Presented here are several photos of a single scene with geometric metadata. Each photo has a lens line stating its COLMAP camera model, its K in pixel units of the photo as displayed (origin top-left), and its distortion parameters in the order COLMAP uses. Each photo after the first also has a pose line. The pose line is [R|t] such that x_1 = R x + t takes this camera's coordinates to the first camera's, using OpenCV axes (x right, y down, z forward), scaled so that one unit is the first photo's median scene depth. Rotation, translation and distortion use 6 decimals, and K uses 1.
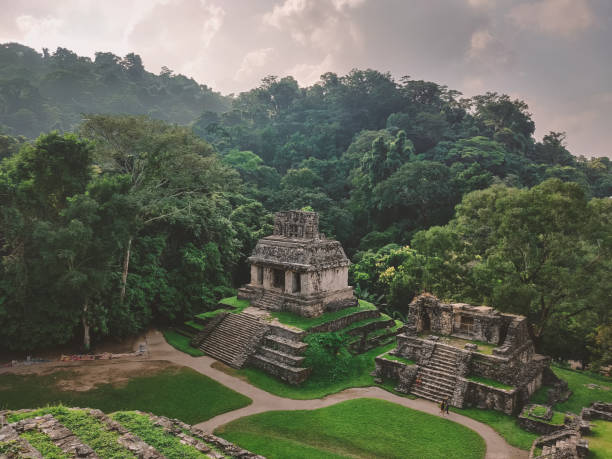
lens RADIAL K [[472.0, 0, 306.0], [0, 472.0, 229.5], [0, 0, 1]] dist [-0.027670, 0.070853]
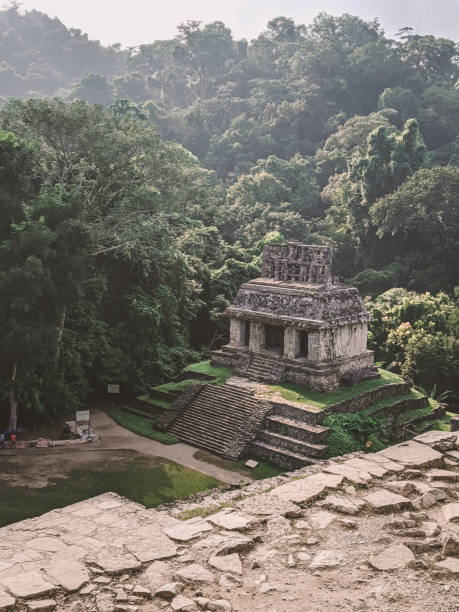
lens RADIAL K [[718.6, 0, 229.5], [0, 718.6, 306.0], [0, 0, 1]] dist [0.176796, -0.514992]
pose [[0.999797, 0.013472, 0.015002, -0.134632], [-0.014433, 0.997724, 0.065860, -0.016152], [-0.014081, -0.066063, 0.997716, -0.091762]]
